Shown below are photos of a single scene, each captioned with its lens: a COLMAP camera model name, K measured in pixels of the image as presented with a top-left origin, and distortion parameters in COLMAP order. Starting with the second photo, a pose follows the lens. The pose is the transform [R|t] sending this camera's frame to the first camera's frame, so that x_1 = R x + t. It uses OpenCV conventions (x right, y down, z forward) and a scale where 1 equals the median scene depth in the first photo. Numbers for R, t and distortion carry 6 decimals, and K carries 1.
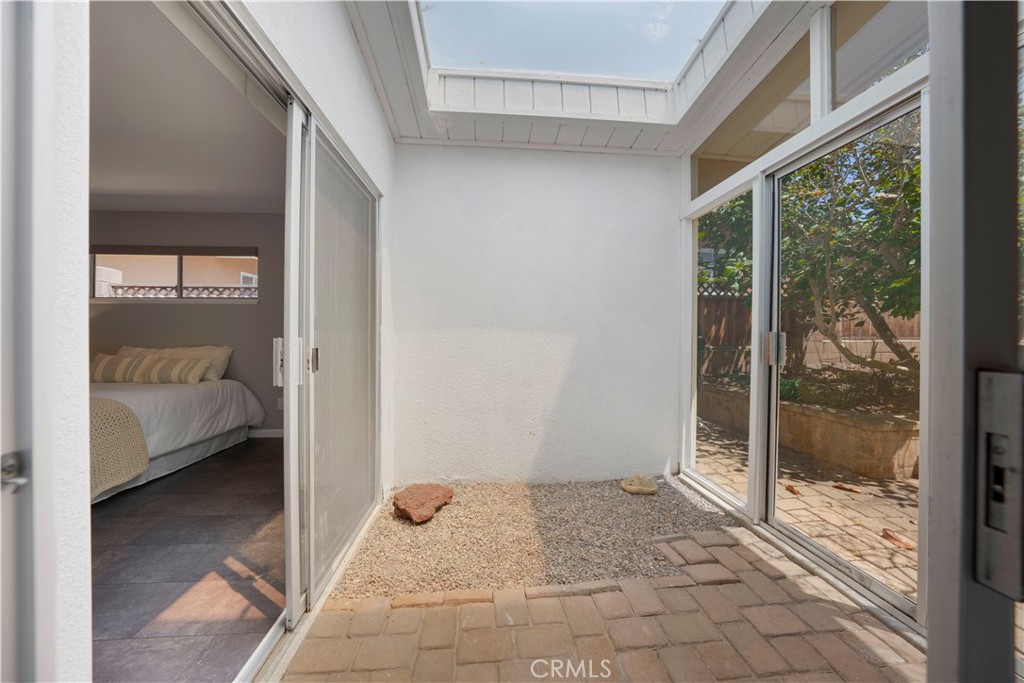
lens RADIAL K [[360.4, 0, 512.7], [0, 360.4, 333.8], [0, 0, 1]] dist [-0.014727, 0.001831]
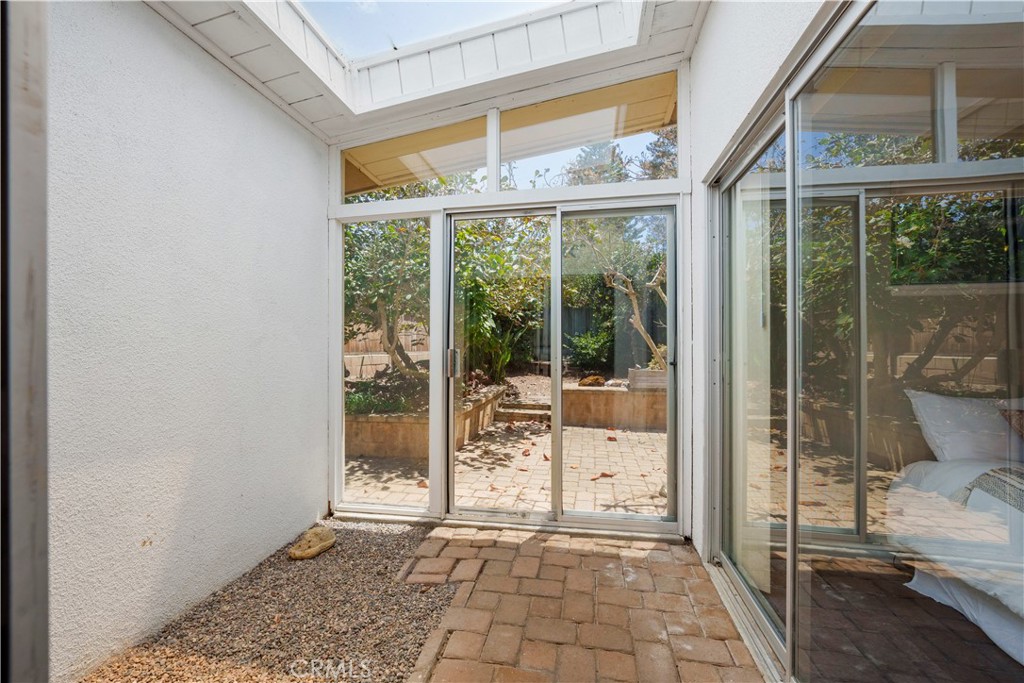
lens RADIAL K [[418.0, 0, 513.2], [0, 418.0, 346.2], [0, 0, 1]] dist [0.003827, 0.000442]
pose [[0.268999, 0.003609, 0.963134, -0.508298], [0.005714, 0.999969, -0.005343, -0.004803], [-0.963124, 0.006941, 0.268970, 0.405407]]
